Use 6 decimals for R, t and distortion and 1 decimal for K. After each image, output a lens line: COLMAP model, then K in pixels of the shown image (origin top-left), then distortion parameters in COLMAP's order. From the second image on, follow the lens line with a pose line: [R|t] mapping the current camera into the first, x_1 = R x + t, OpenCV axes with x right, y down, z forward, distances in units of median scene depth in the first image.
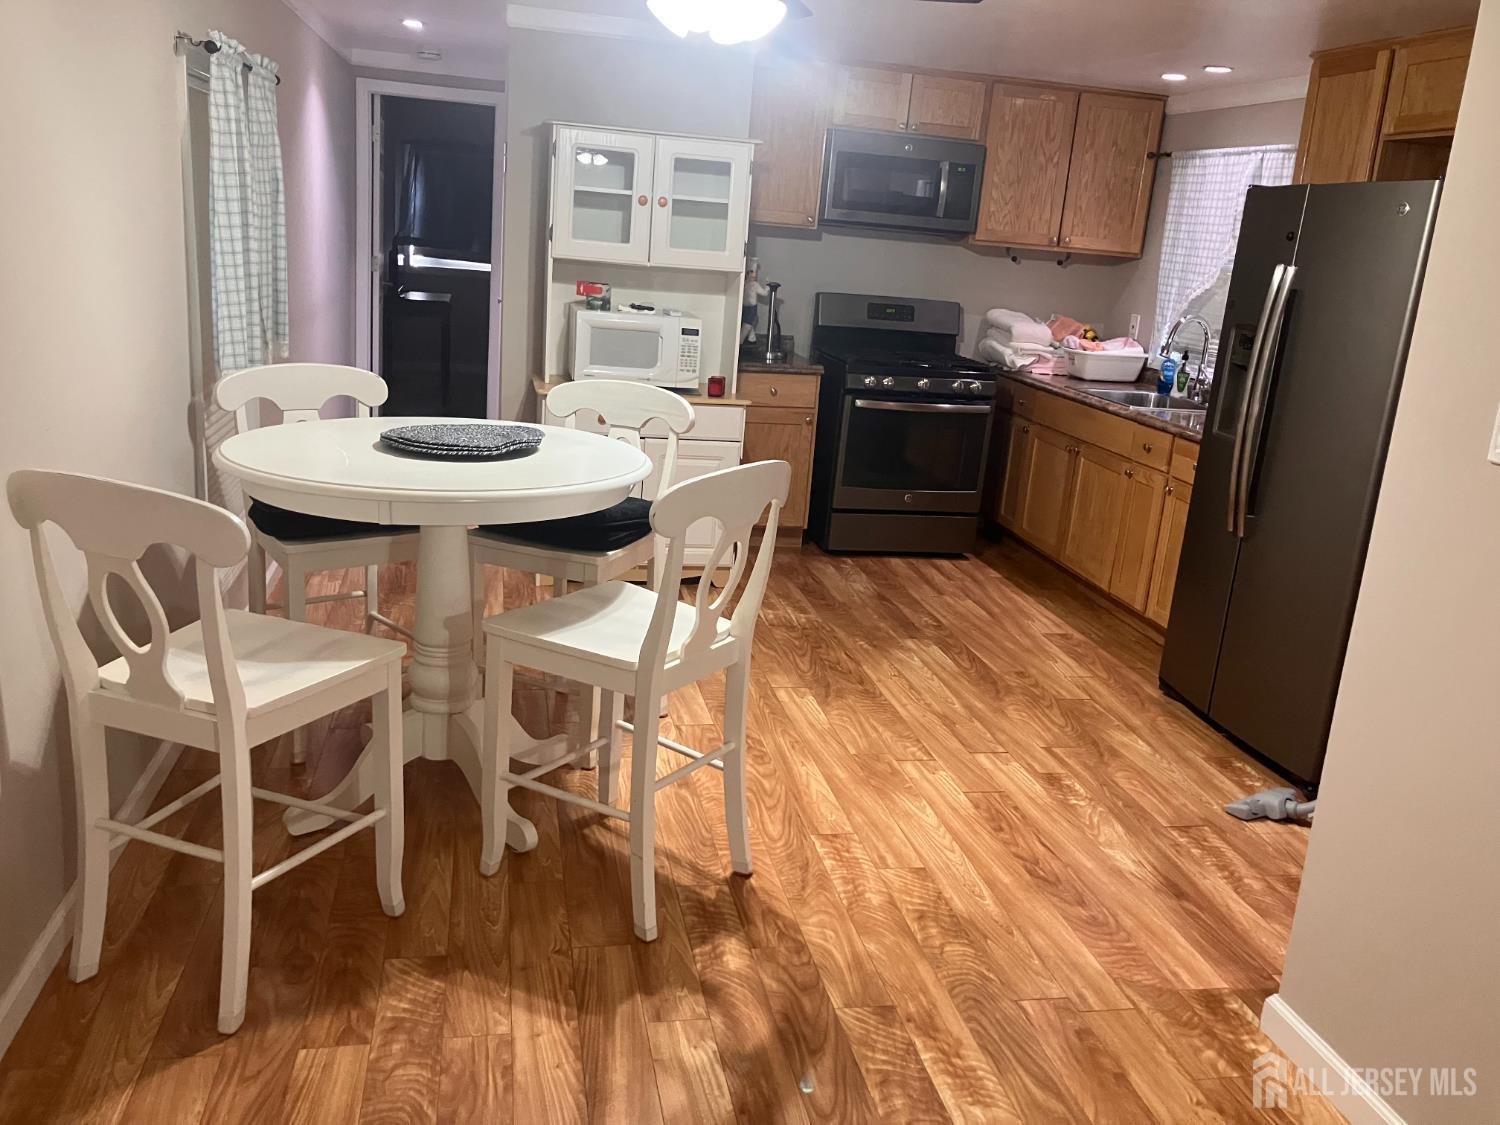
lens RADIAL K [[1248.8, 0, 752.1], [0, 1248.8, 551.1], [0, 0, 1]] dist [0.021067, -0.026862]
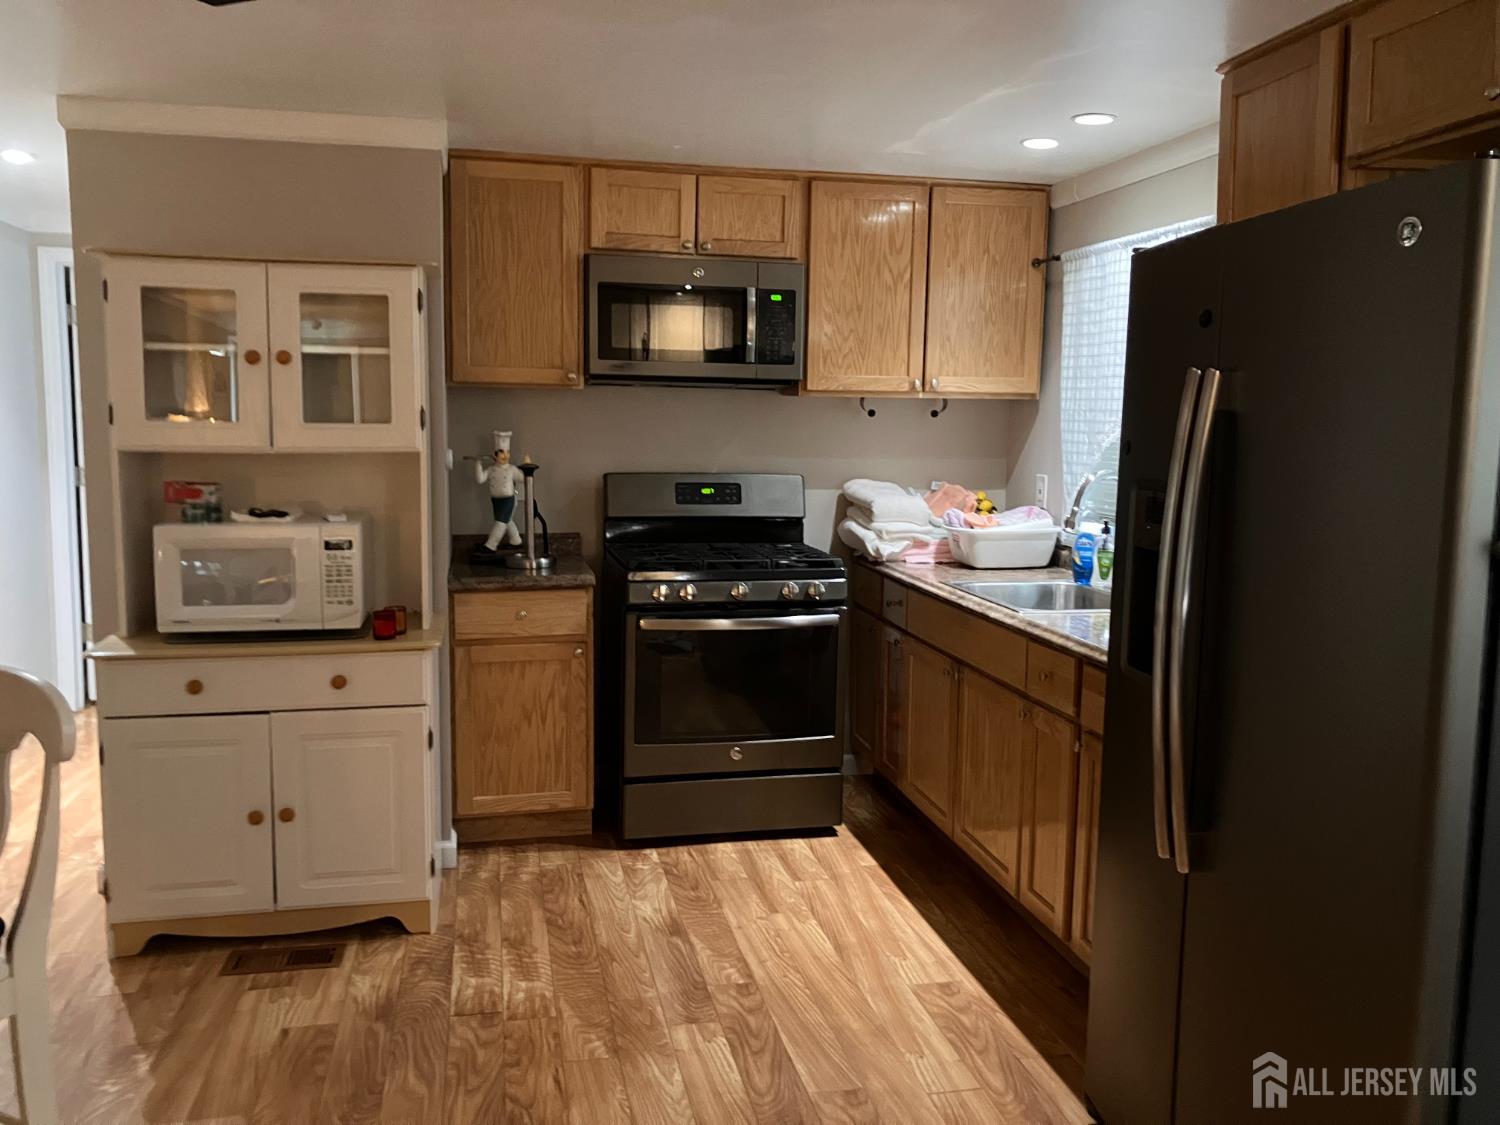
lens RADIAL K [[1248.8, 0, 755.4], [0, 1248.8, 541.4], [0, 0, 1]] dist [0.021067, -0.026862]
pose [[0.997686, -0.067983, 0.000509, 0.150359], [0.067264, 0.985993, -0.152622, -0.055333], [0.009874, 0.152303, 0.988284, 0.311709]]
